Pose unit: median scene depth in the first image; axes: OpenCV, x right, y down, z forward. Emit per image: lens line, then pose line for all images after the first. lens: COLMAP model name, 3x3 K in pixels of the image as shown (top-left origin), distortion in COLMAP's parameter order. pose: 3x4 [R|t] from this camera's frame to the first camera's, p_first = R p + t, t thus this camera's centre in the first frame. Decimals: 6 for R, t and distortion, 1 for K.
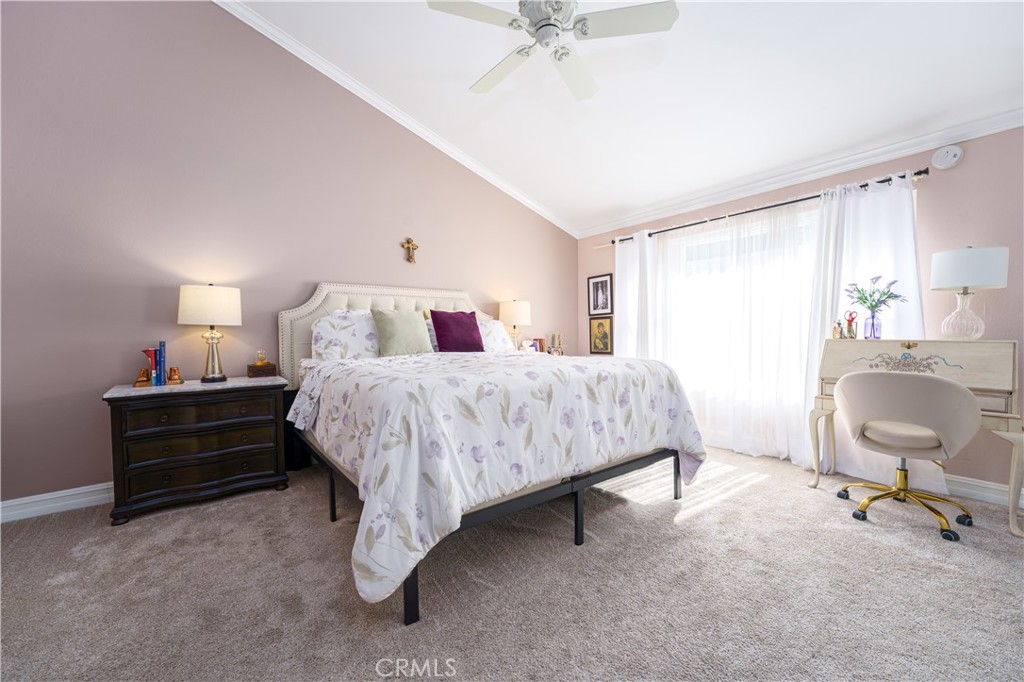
lens RADIAL K [[428.2, 0, 502.0], [0, 428.2, 334.5], [0, 0, 1]] dist [0.001186, 0.000079]
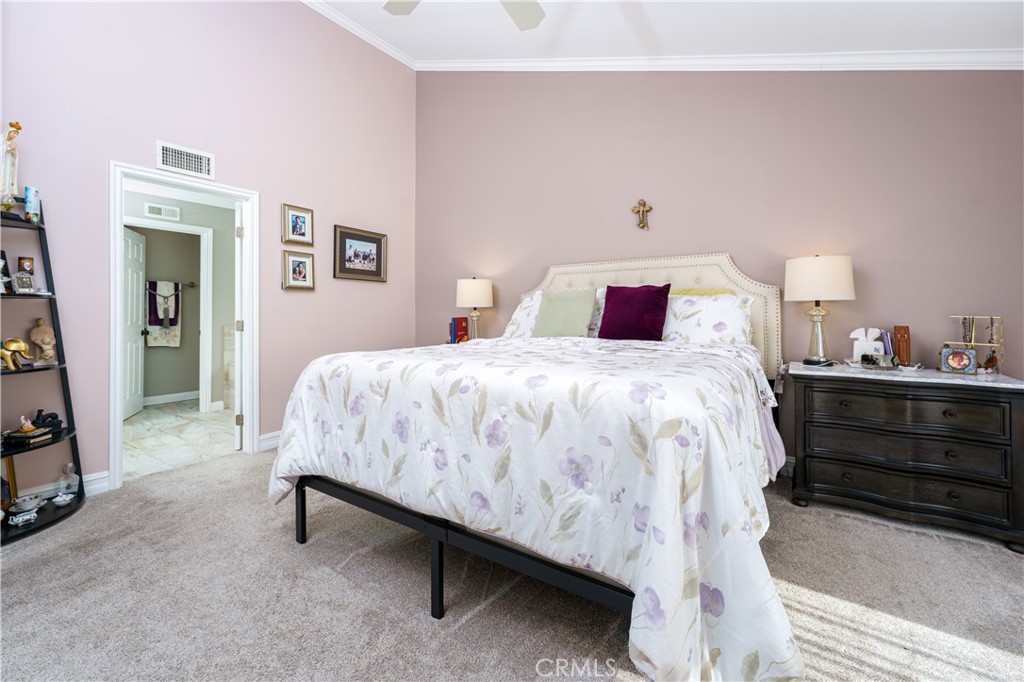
lens RADIAL K [[428.2, 0, 490.0], [0, 428.2, 316.7], [0, 0, 1]] dist [0.001186, 0.000079]
pose [[0.302867, 0.016041, -0.952898, 0.867613], [-0.011519, 0.999847, 0.013170, -0.014624], [0.952963, 0.006988, 0.303005, 0.856470]]
